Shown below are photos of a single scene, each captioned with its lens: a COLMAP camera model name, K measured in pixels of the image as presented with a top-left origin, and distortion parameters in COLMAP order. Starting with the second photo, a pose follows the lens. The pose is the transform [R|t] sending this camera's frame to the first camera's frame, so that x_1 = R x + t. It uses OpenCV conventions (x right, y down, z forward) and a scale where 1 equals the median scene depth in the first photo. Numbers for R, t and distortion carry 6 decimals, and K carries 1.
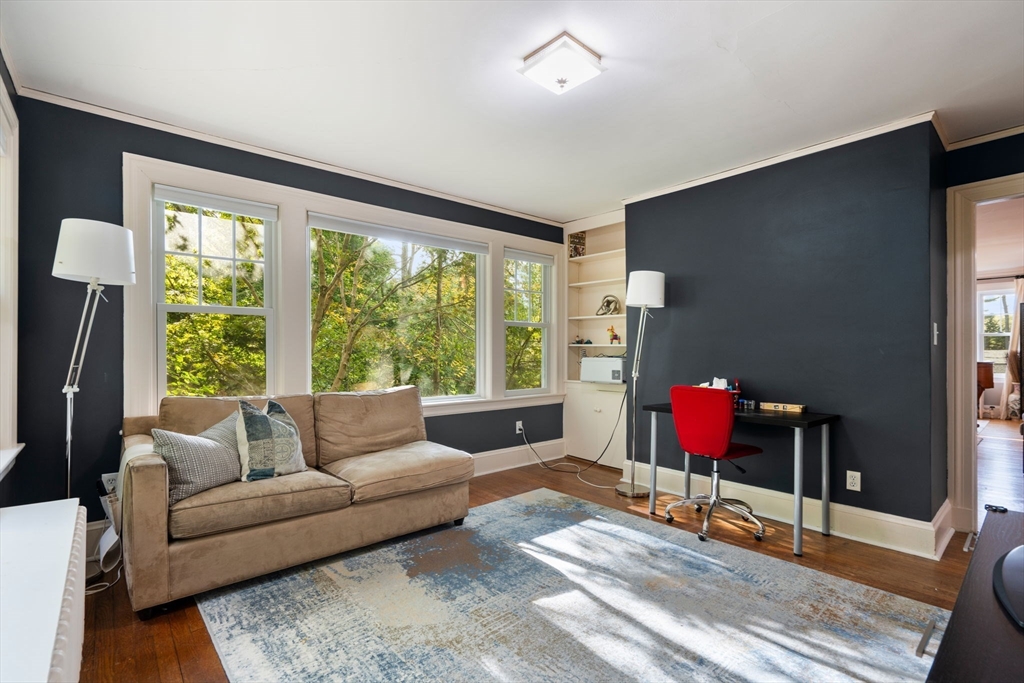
lens RADIAL K [[467.7, 0, 513.7], [0, 467.7, 346.0], [0, 0, 1]] dist [-0.005127, -0.000551]
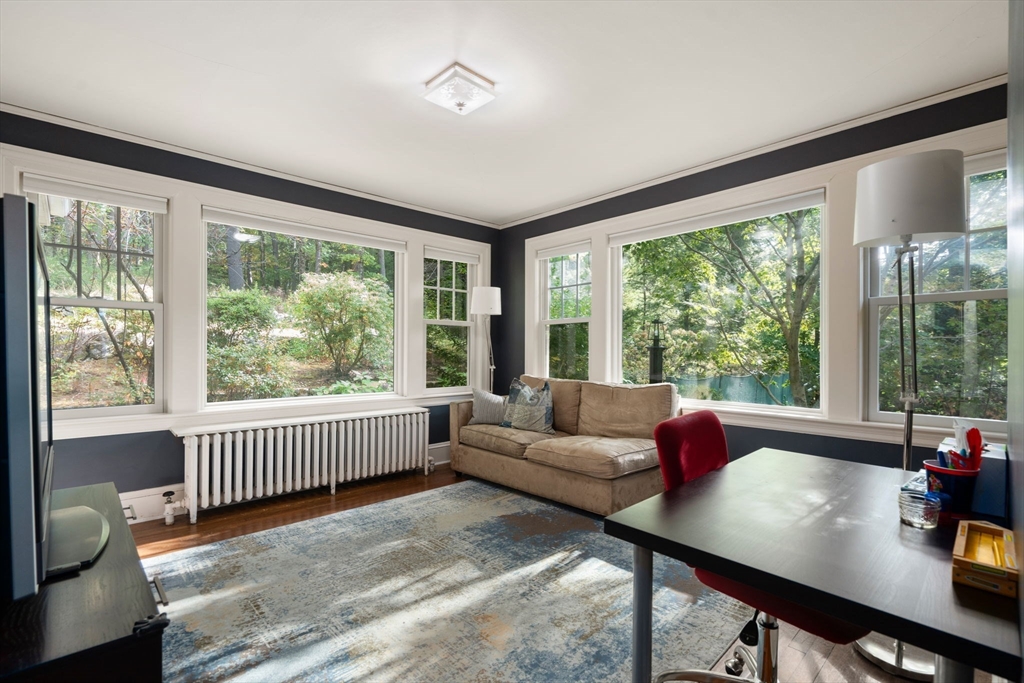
lens RADIAL K [[467.7, 0, 513.7], [0, 467.7, 349.2], [0, 0, 1]] dist [-0.005127, -0.000551]
pose [[0.047961, -0.003638, -0.998843, 1.083698], [0.007402, 0.999967, -0.003287, 0.019777], [0.998822, -0.007236, 0.047986, 0.945929]]
